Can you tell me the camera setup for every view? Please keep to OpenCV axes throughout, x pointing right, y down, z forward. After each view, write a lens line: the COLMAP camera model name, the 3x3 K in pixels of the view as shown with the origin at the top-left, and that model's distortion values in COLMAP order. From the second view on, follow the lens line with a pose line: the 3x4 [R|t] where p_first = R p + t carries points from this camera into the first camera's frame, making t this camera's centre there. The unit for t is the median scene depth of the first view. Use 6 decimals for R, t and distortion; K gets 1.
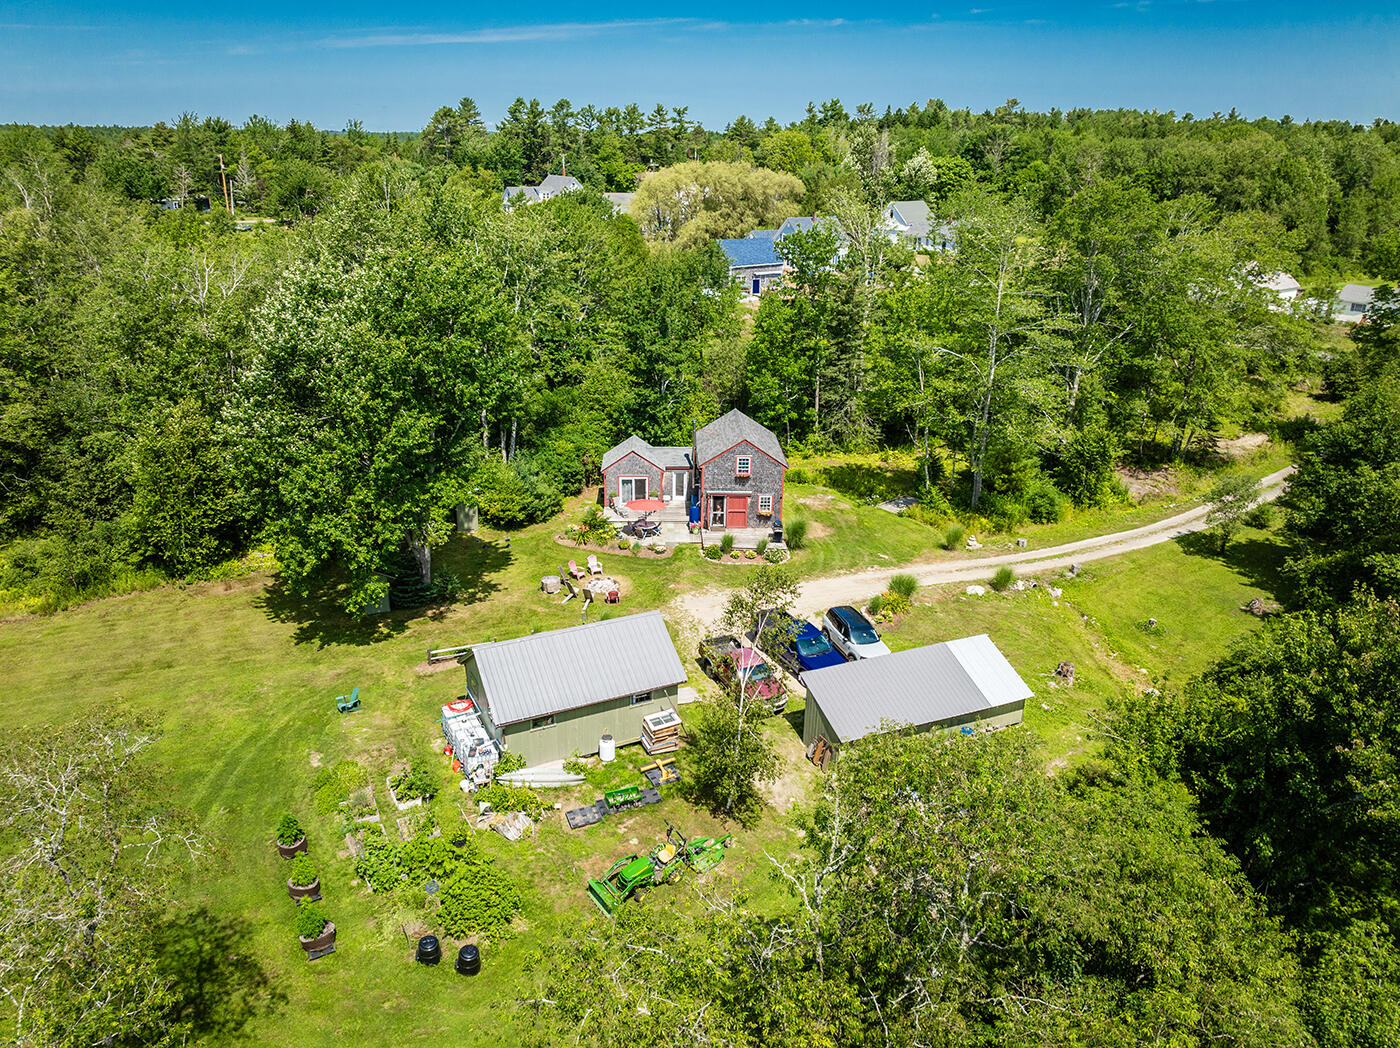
lens RADIAL K [[991.9, 0, 700.5], [0, 991.9, 529.0], [0, 0, 1]] dist [-0.023988, 0.005759]
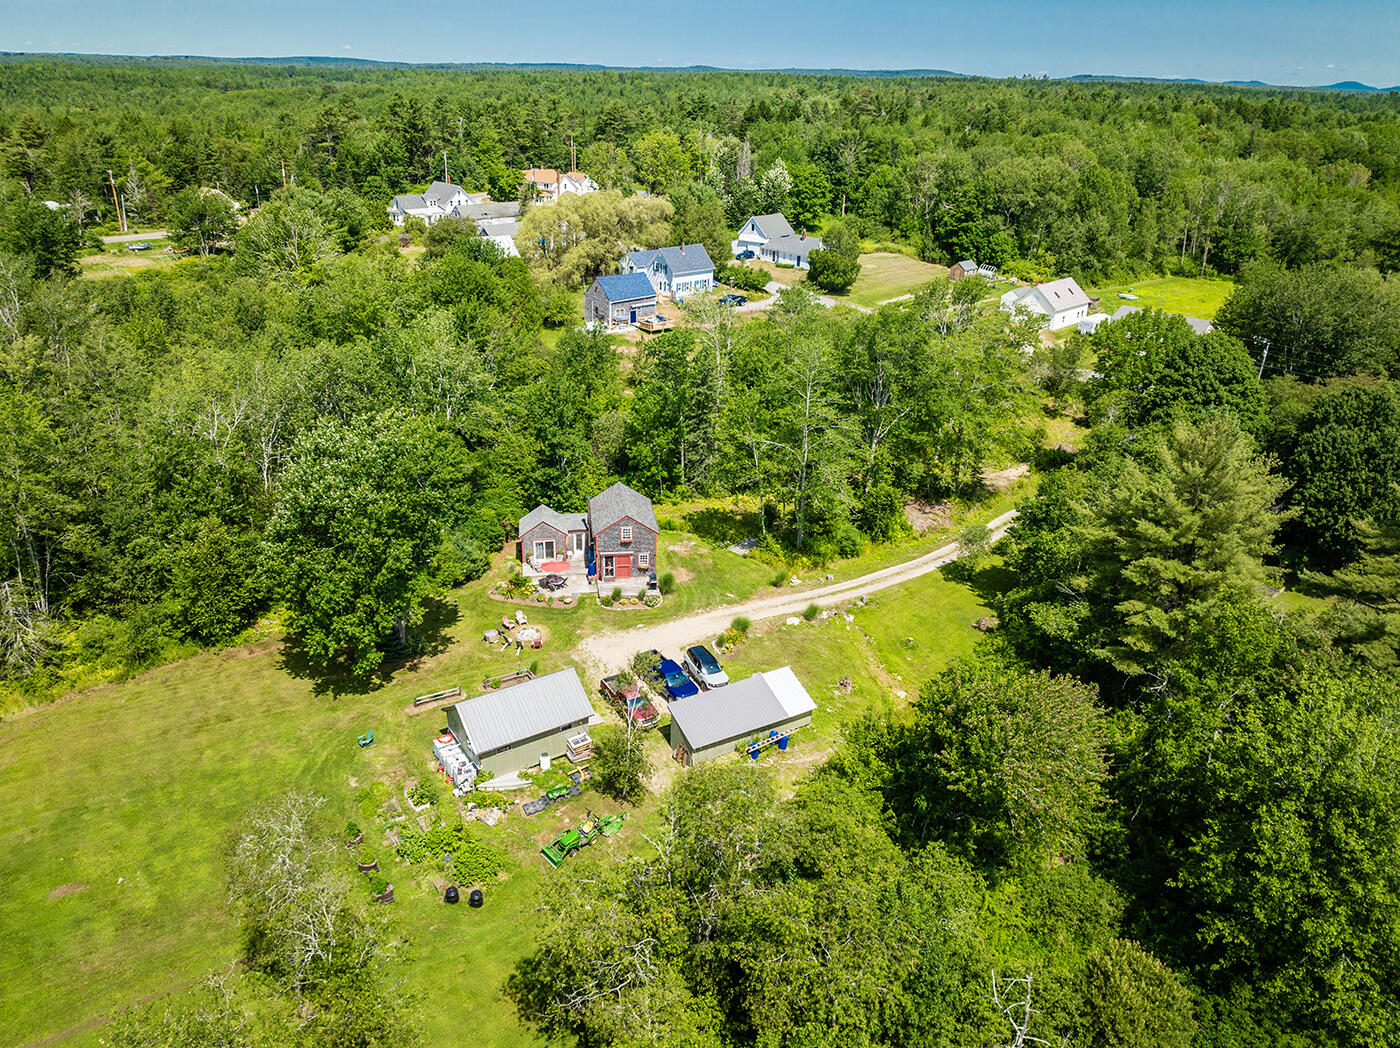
lens RADIAL K [[970.7, 0, 700.0], [0, 970.7, 524.0], [0, 0, 1]] dist [-0.014901, -0.000852]
pose [[0.992991, -0.040308, 0.111103, -0.004562], [0.035235, 0.998261, 0.047254, -0.161166], [-0.112815, -0.043008, 0.992685, -0.395624]]
